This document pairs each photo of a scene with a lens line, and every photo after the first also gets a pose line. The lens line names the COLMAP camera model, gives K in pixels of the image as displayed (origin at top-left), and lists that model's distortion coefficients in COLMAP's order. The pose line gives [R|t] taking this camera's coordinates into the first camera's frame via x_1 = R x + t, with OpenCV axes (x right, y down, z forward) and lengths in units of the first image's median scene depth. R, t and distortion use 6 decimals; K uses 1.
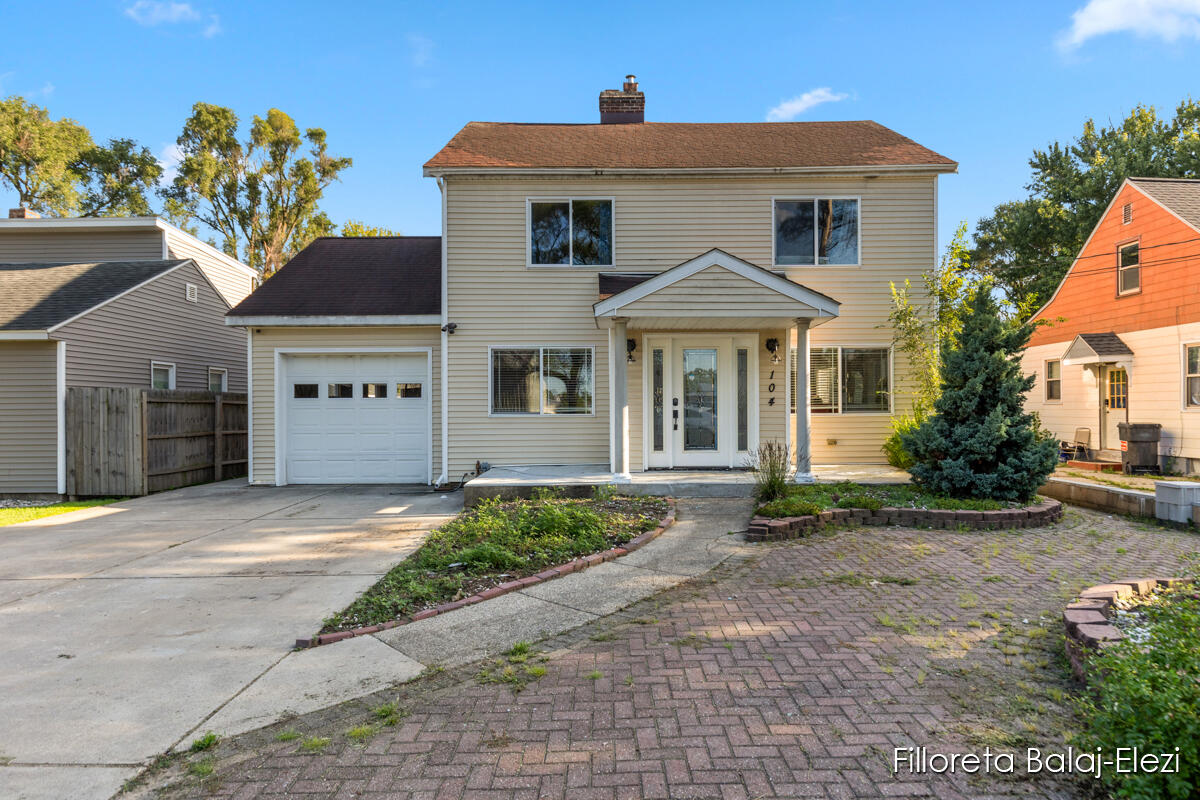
lens RADIAL K [[703.6, 0, 604.2], [0, 703.6, 402.1], [0, 0, 1]] dist [-0.002774, -0.000138]
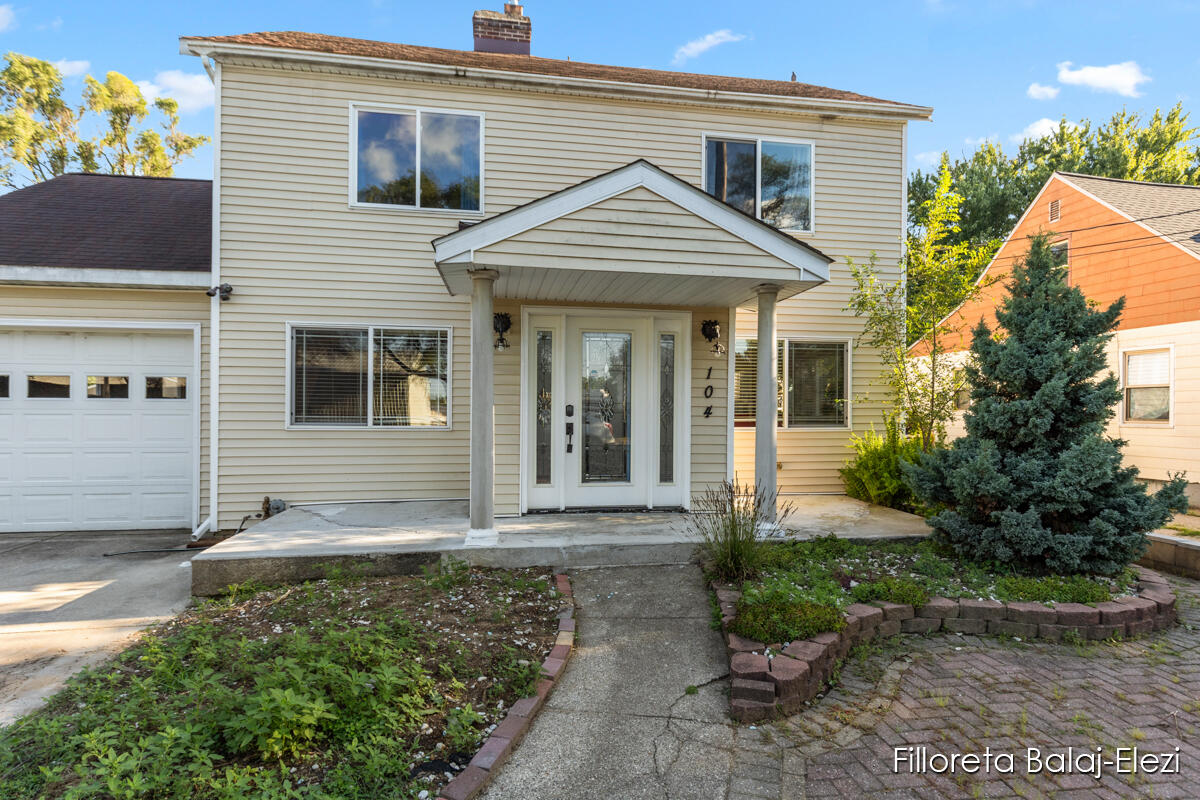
lens RADIAL K [[642.9, 0, 607.6], [0, 642.9, 411.6], [0, 0, 1]] dist [0.000426, 0.001758]
pose [[0.984476, 0.010521, 0.175202, 0.026685], [-0.012113, 0.999894, 0.008019, -0.004251], [-0.175099, -0.010017, 0.984500, 0.354074]]
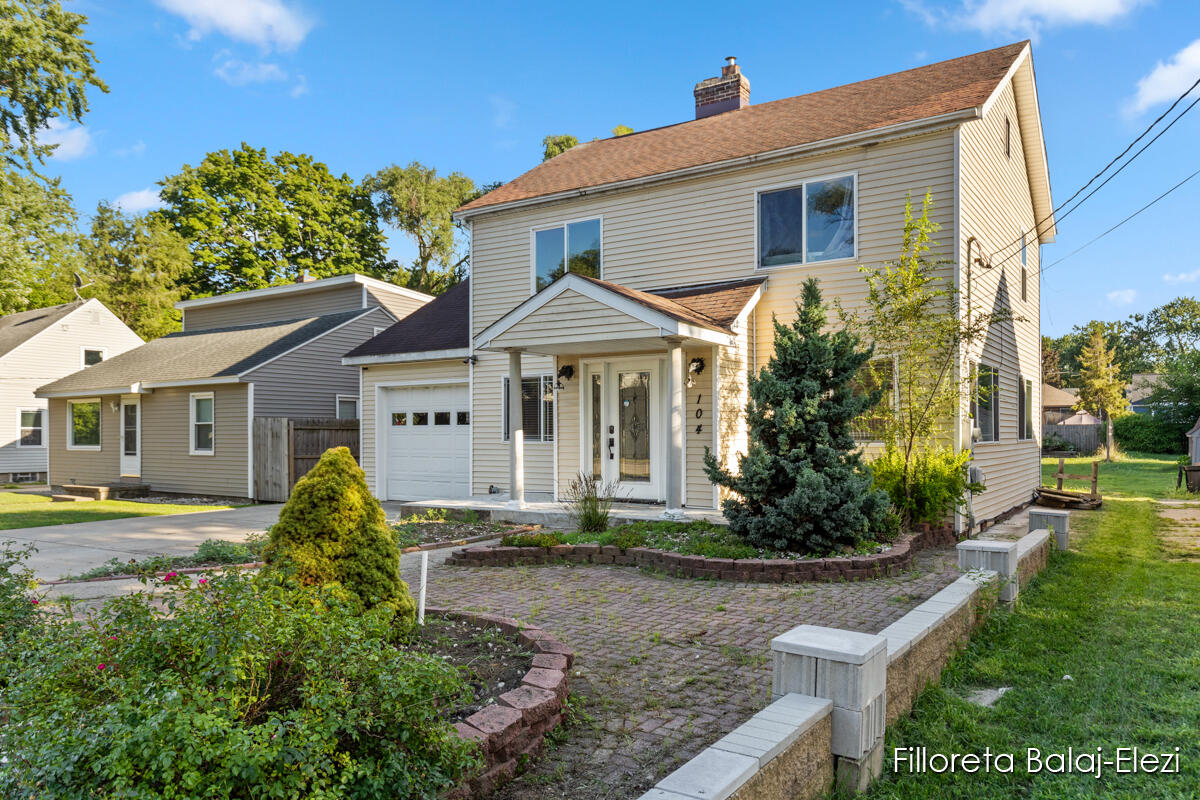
lens RADIAL K [[841.2, 0, 602.6], [0, 841.2, 422.5], [0, 0, 1]] dist [-0.000828, -0.010238]
pose [[0.834677, -0.004205, -0.550724, 0.647940], [0.003604, 0.999991, -0.002173, -0.006508], [0.550729, -0.000171, 0.834684, 0.043918]]
